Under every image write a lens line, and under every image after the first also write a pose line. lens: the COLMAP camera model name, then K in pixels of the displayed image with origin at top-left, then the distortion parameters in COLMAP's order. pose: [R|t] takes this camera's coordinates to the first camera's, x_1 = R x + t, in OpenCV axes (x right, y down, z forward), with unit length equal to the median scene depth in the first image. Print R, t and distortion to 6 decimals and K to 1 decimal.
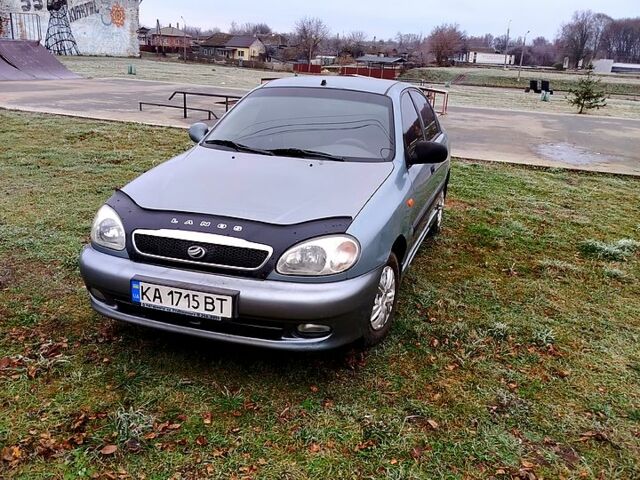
lens RADIAL K [[601.1, 0, 320.0], [0, 601.1, 240.0], [0, 0, 1]] dist [0.115007, -0.178998]
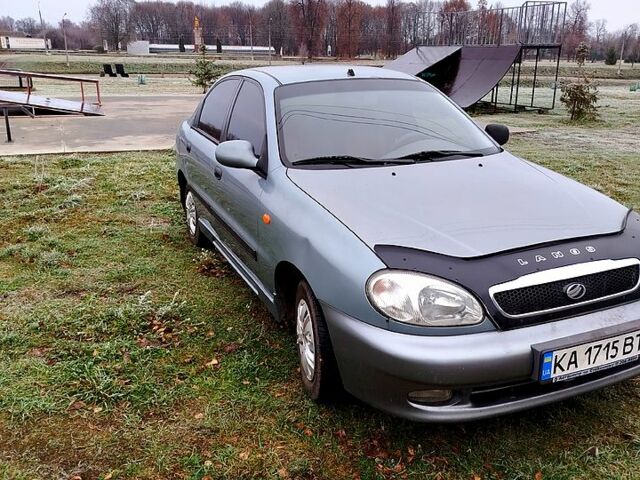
lens RADIAL K [[601.1, 0, 320.0], [0, 601.1, 240.0], [0, 0, 1]] dist [0.115007, -0.178998]
pose [[0.739420, -0.240847, 0.628690, -0.936741], [0.224752, 0.968555, 0.106711, -0.204429], [-0.634622, 0.062395, 0.770300, 0.597138]]
